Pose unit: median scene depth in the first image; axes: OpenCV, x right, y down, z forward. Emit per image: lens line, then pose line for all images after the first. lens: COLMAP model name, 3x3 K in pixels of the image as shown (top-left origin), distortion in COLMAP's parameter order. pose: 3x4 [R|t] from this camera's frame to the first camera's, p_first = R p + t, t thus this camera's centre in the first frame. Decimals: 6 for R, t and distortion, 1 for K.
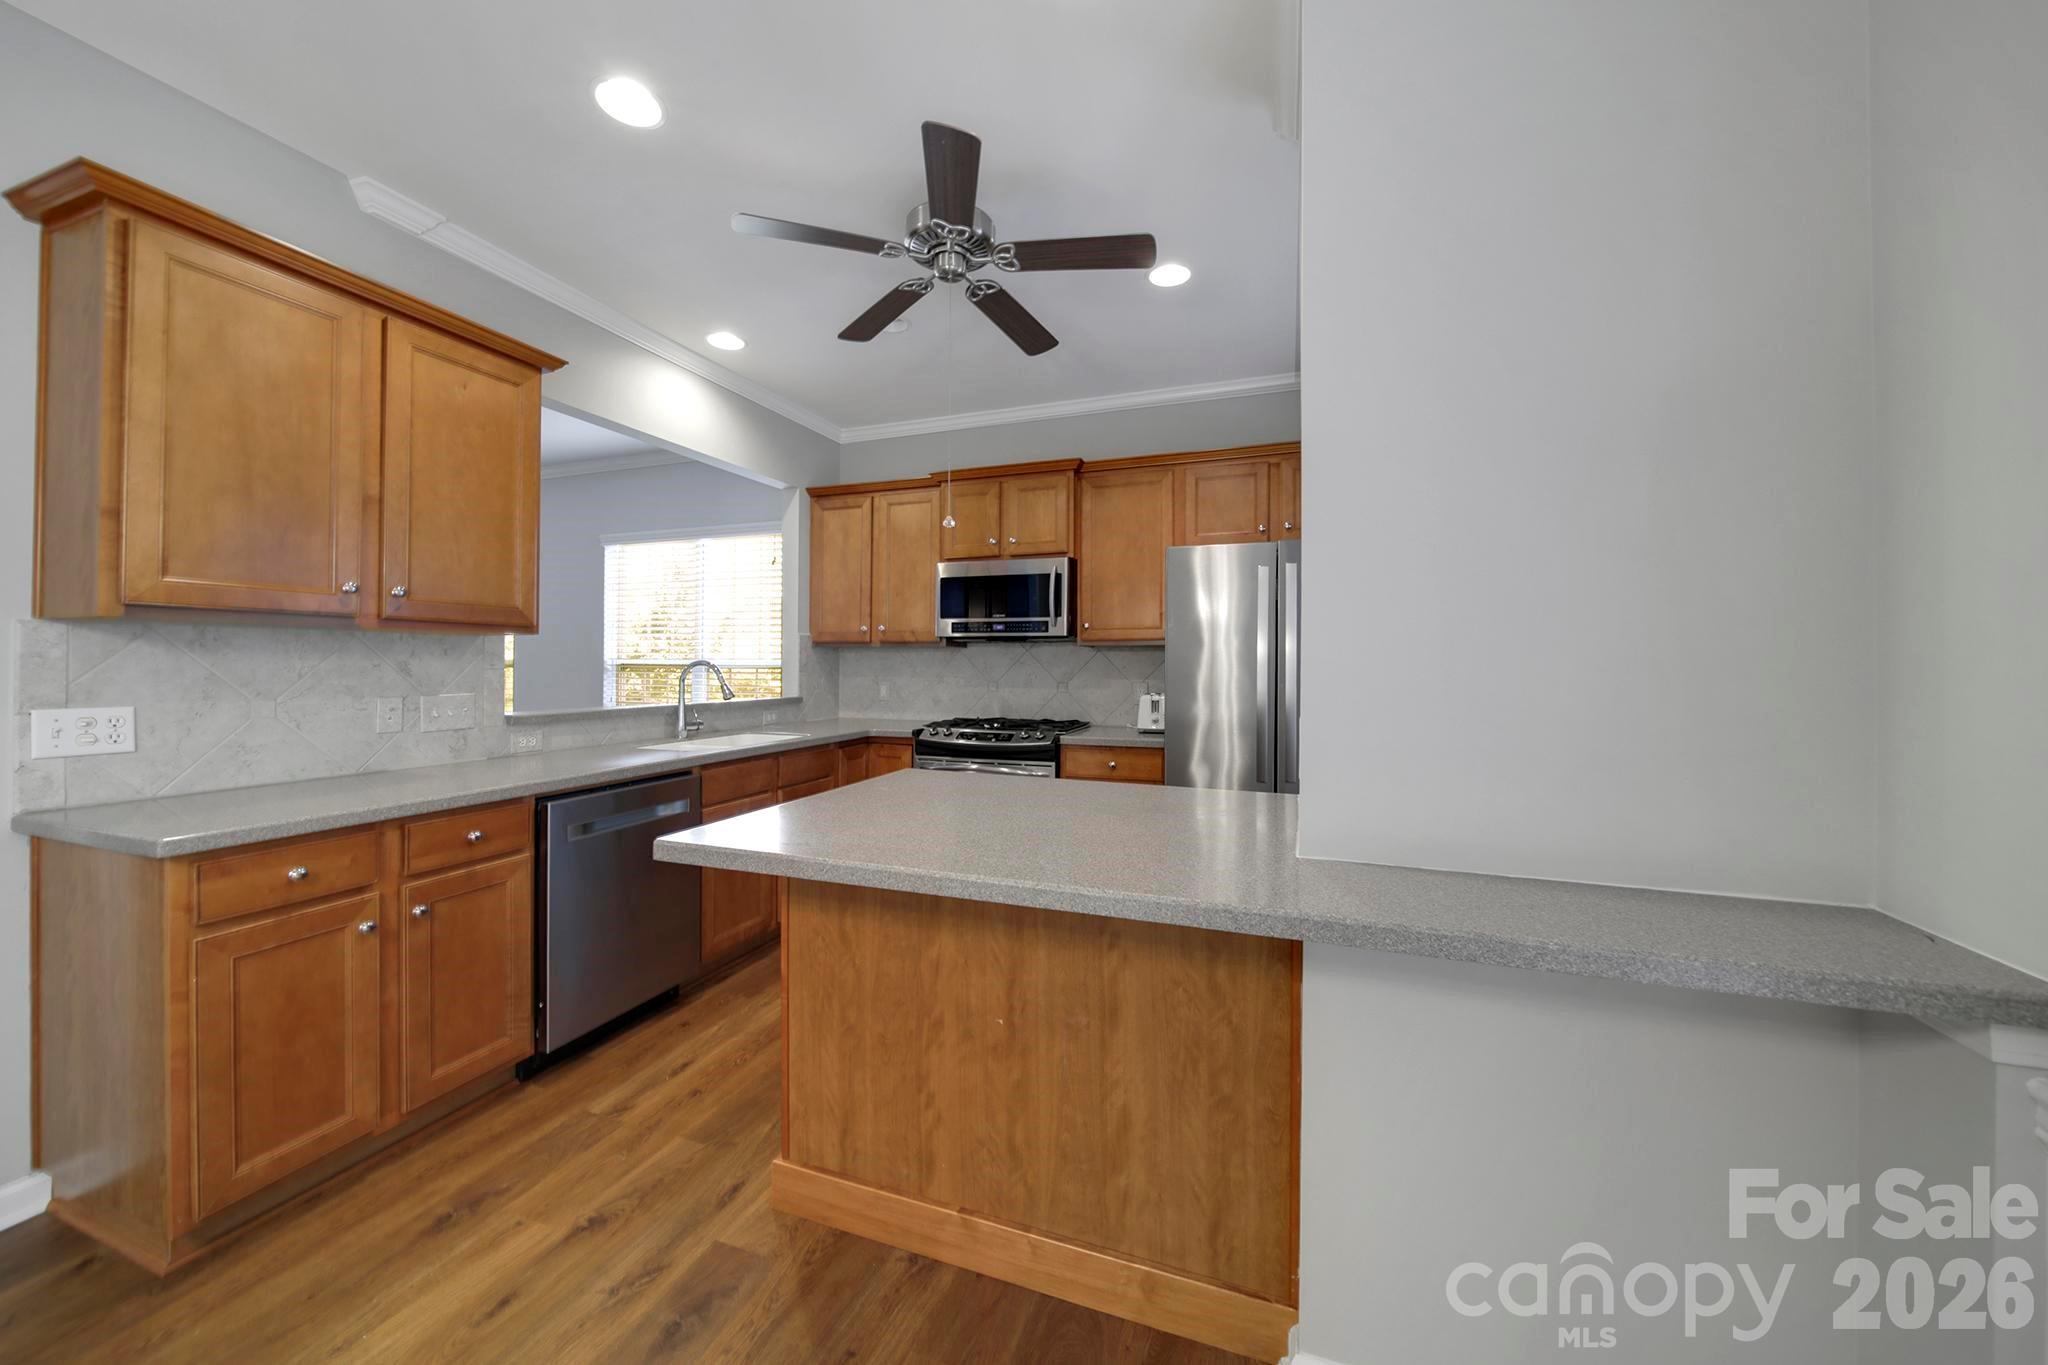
lens RADIAL K [[722.3, 0, 1028.4], [0, 722.3, 658.3], [0, 0, 1]] dist [-0.000264, -0.001587]
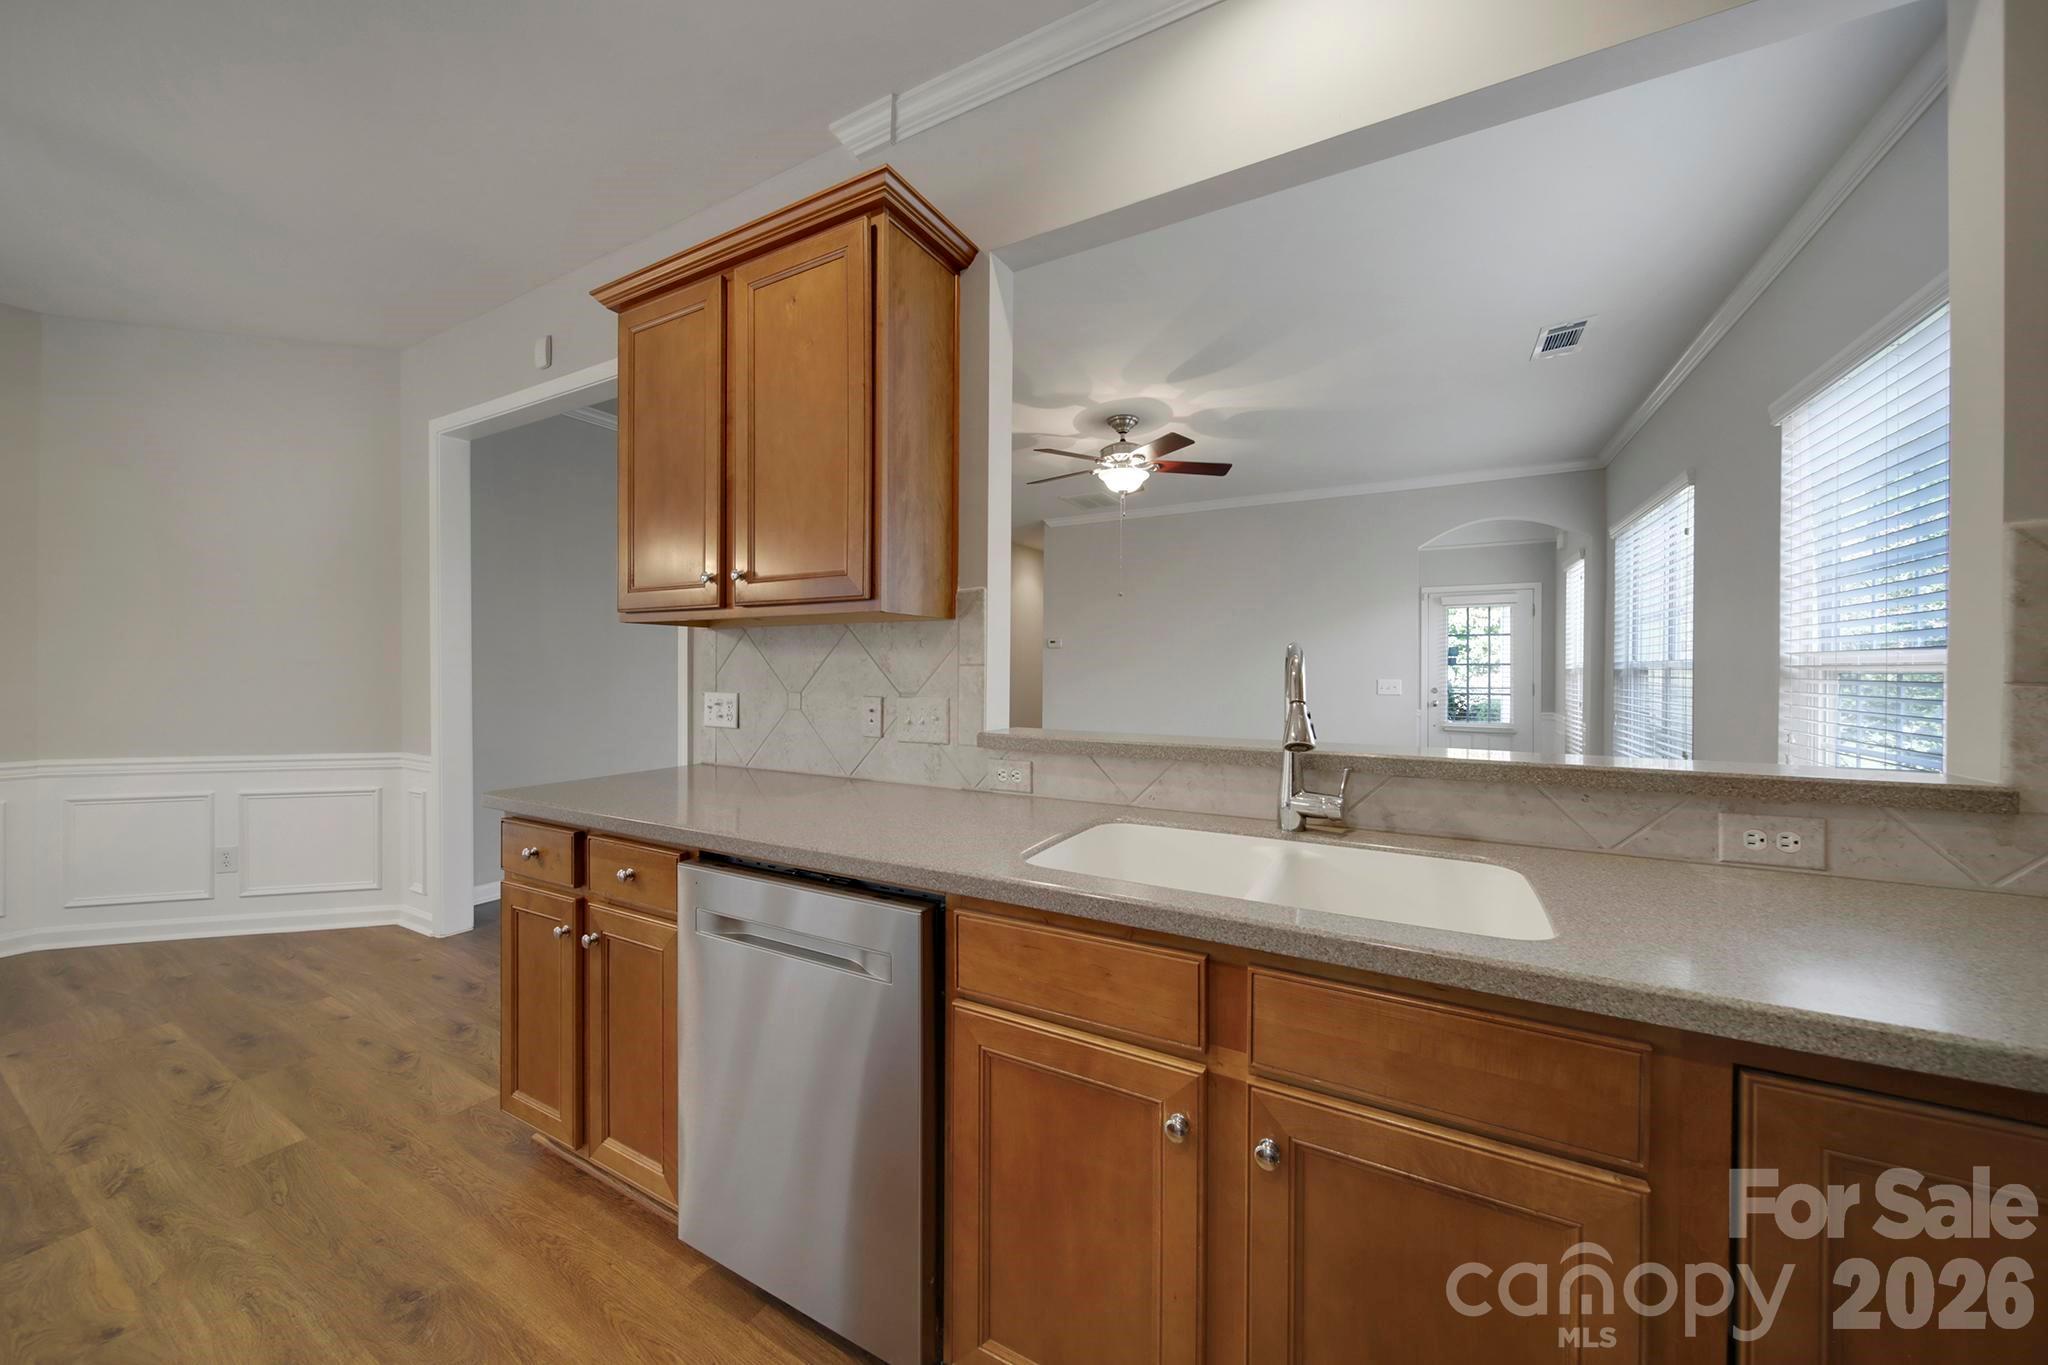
lens RADIAL K [[722.3, 0, 1018.2], [0, 722.3, 669.9], [0, 0, 1]] dist [-0.000264, -0.001587]
pose [[-0.161800, -0.001108, -0.986823, -0.063837], [0.004336, 0.999989, -0.001834, 0.027993], [0.986814, -0.004576, -0.161793, 1.486450]]
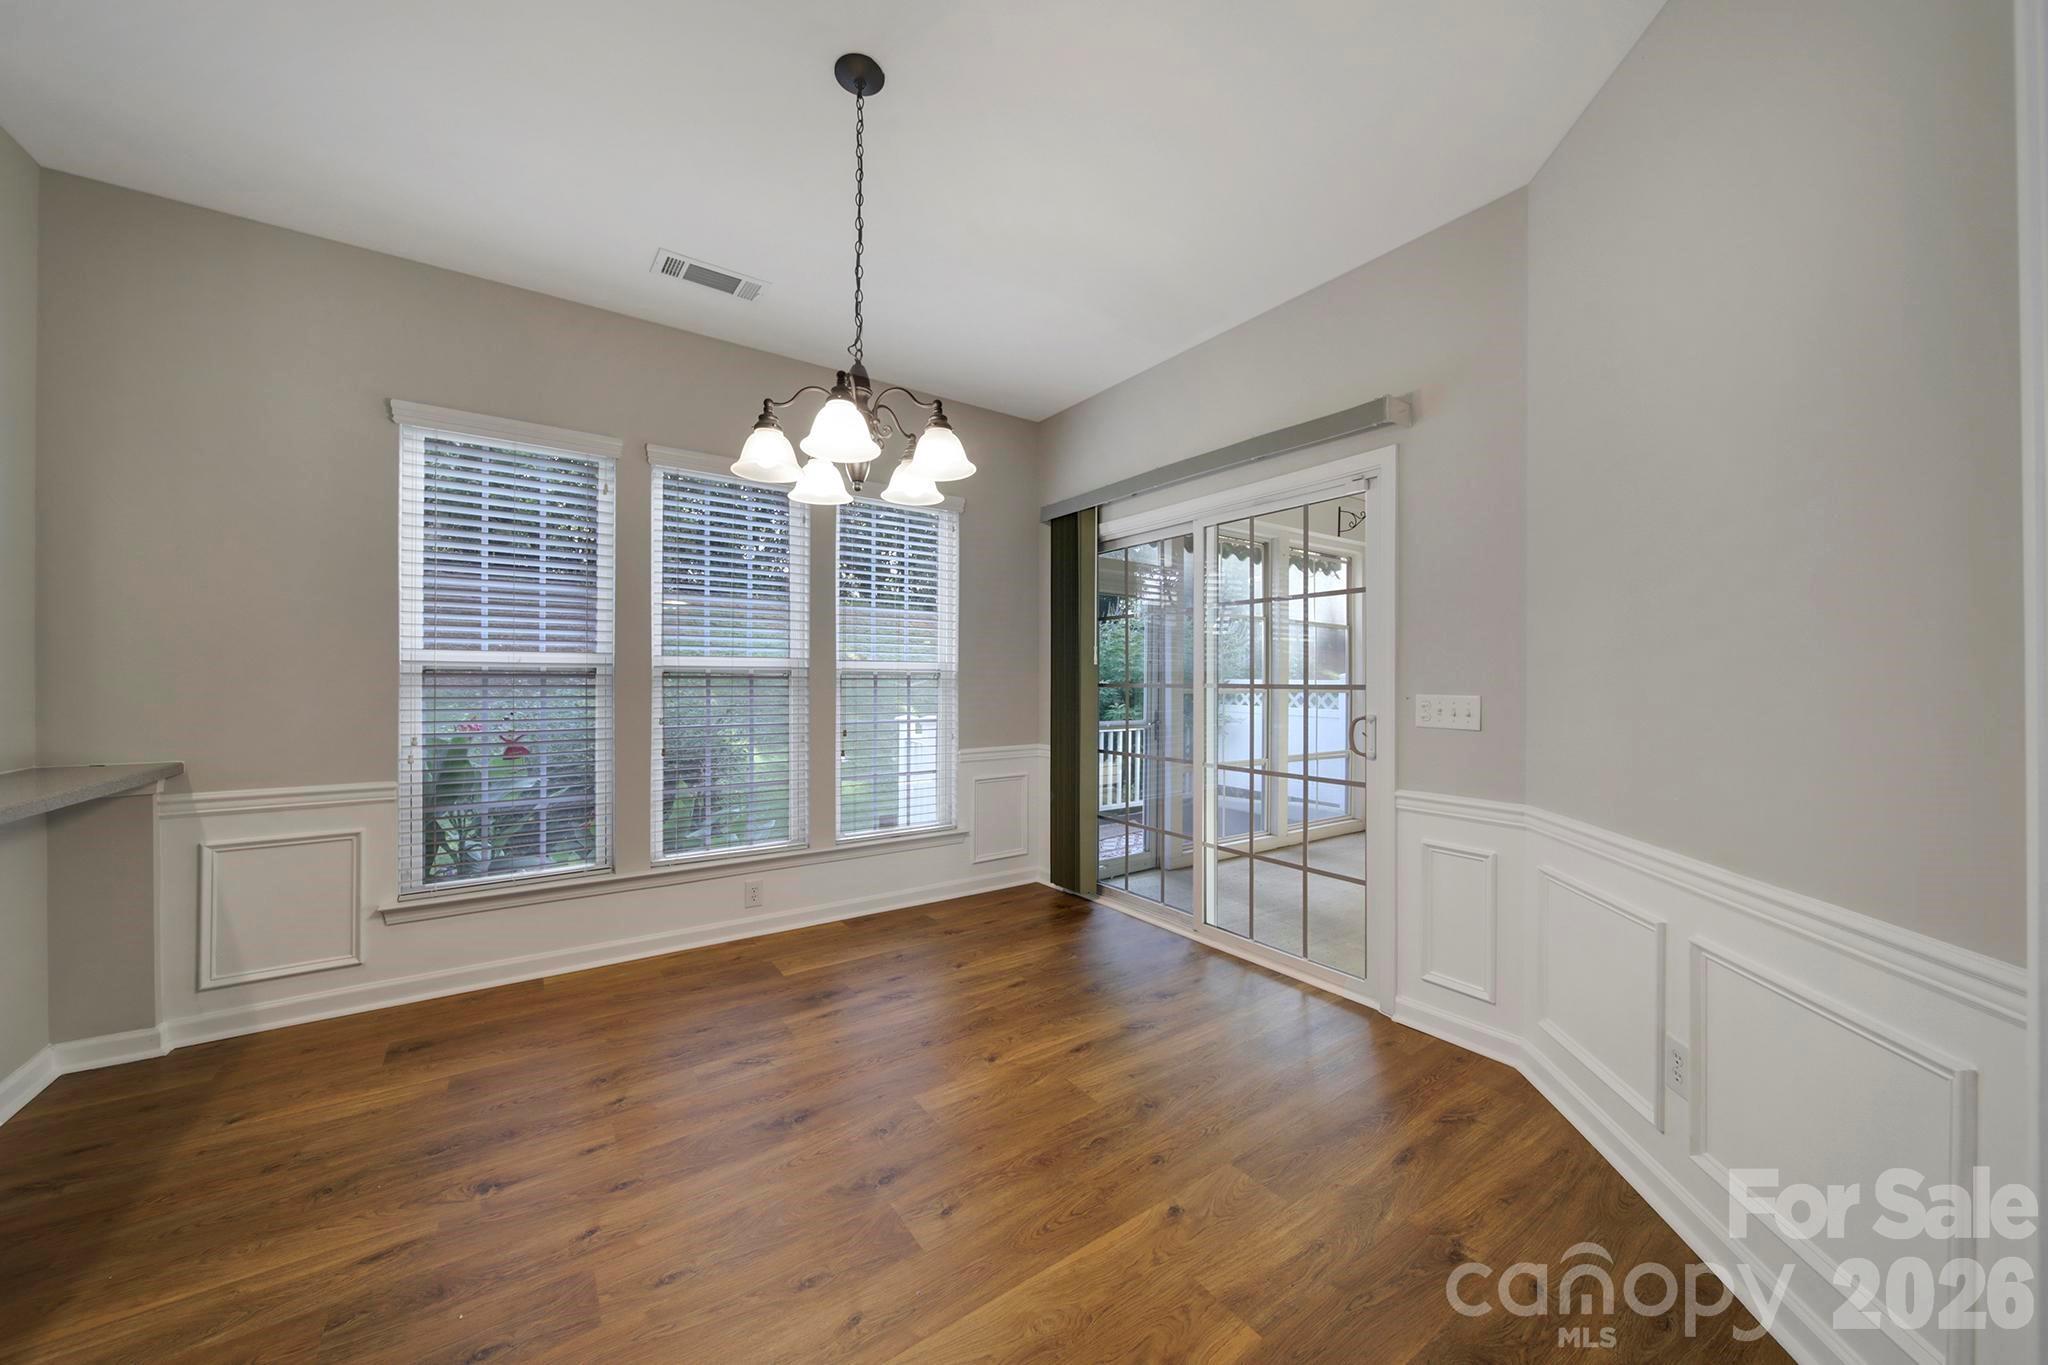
lens RADIAL K [[722.3, 0, 1035.3], [0, 722.3, 684.0], [0, 0, 1]] dist [-0.000264, -0.001587]
pose [[-0.823831, -0.011129, 0.566726, -1.222867], [-0.011817, 0.999927, 0.002458, 0.029025], [-0.566712, -0.004672, -0.823903, 0.529280]]
